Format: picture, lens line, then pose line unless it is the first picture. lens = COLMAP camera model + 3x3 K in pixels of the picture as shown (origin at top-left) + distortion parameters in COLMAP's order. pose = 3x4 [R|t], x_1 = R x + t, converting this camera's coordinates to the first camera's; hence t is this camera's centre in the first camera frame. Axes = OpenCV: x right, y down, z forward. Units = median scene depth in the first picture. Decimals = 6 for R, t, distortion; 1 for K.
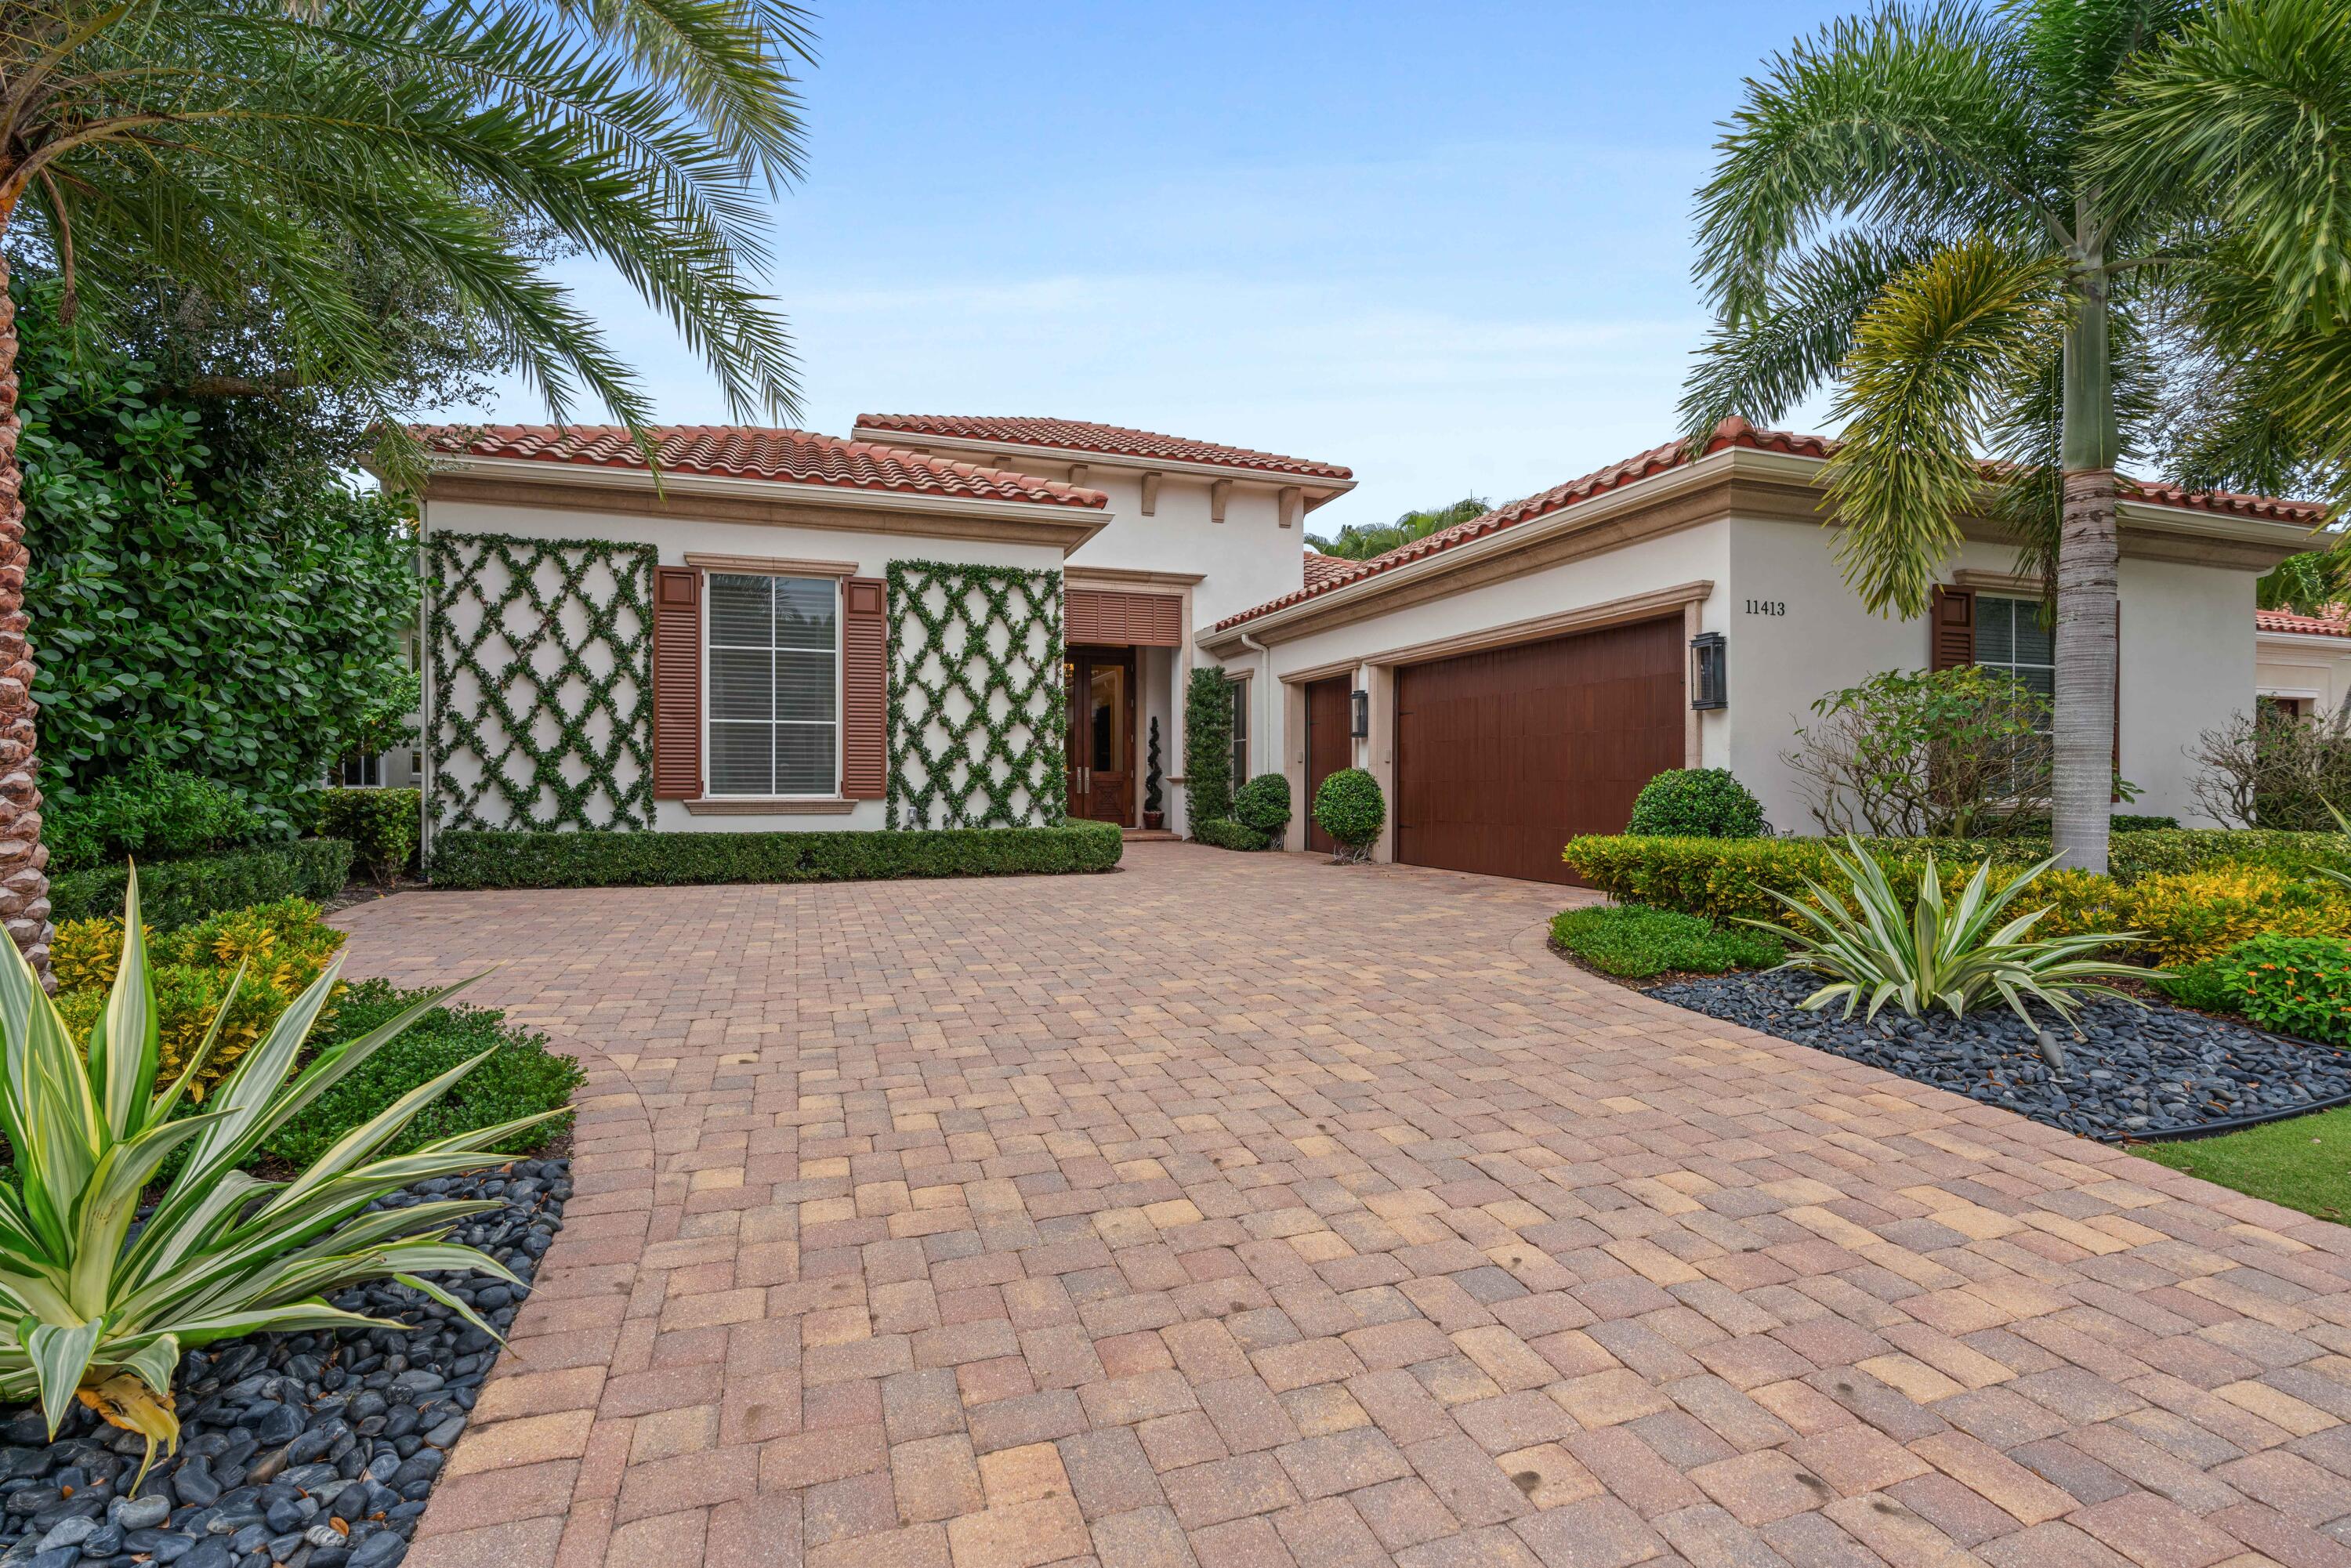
lens RADIAL K [[1059.8, 0, 1170.8], [0, 1059.8, 777.9], [0, 0, 1]] dist [-0.007539, 0.002670]
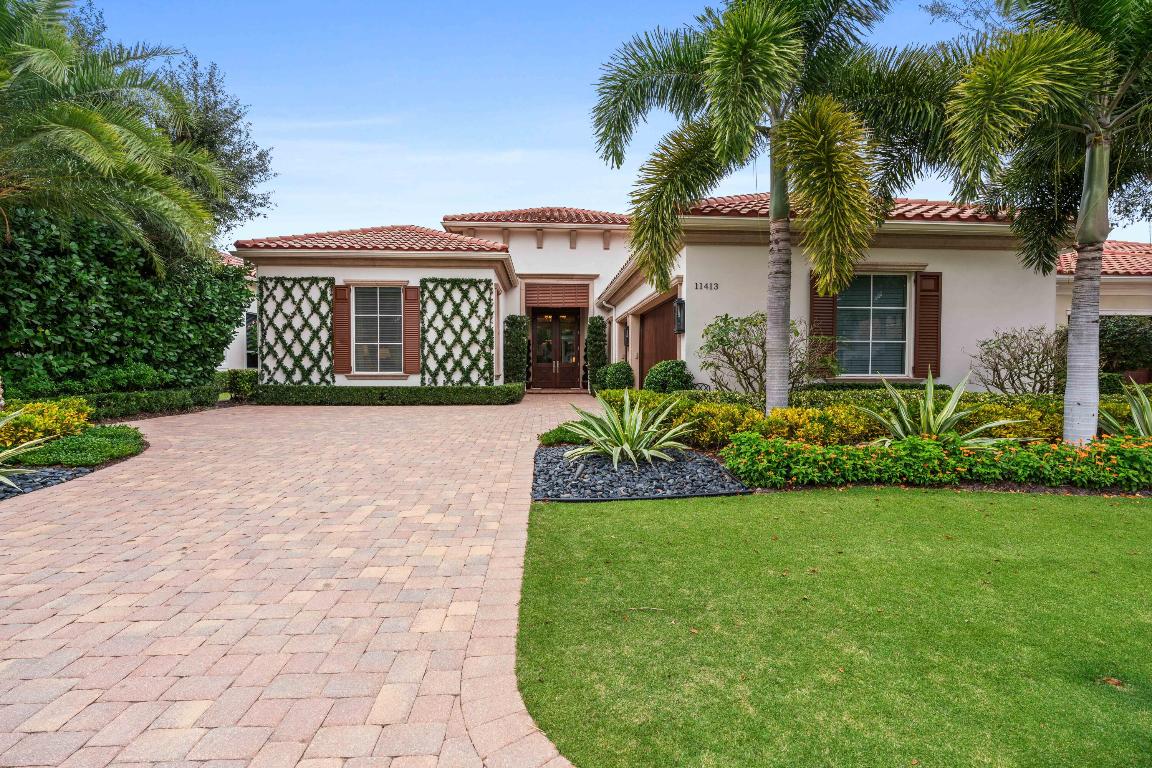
lens RADIAL K [[519.3, 0, 604.6], [0, 519.3, 376.4], [0, 0, 1]] dist [-0.007539, 0.002670]
pose [[0.963498, 0.004186, -0.267685, 0.495483], [0.000595, 0.999842, 0.017776, 0.004801], [0.267717, -0.017287, 0.963343, -0.070229]]
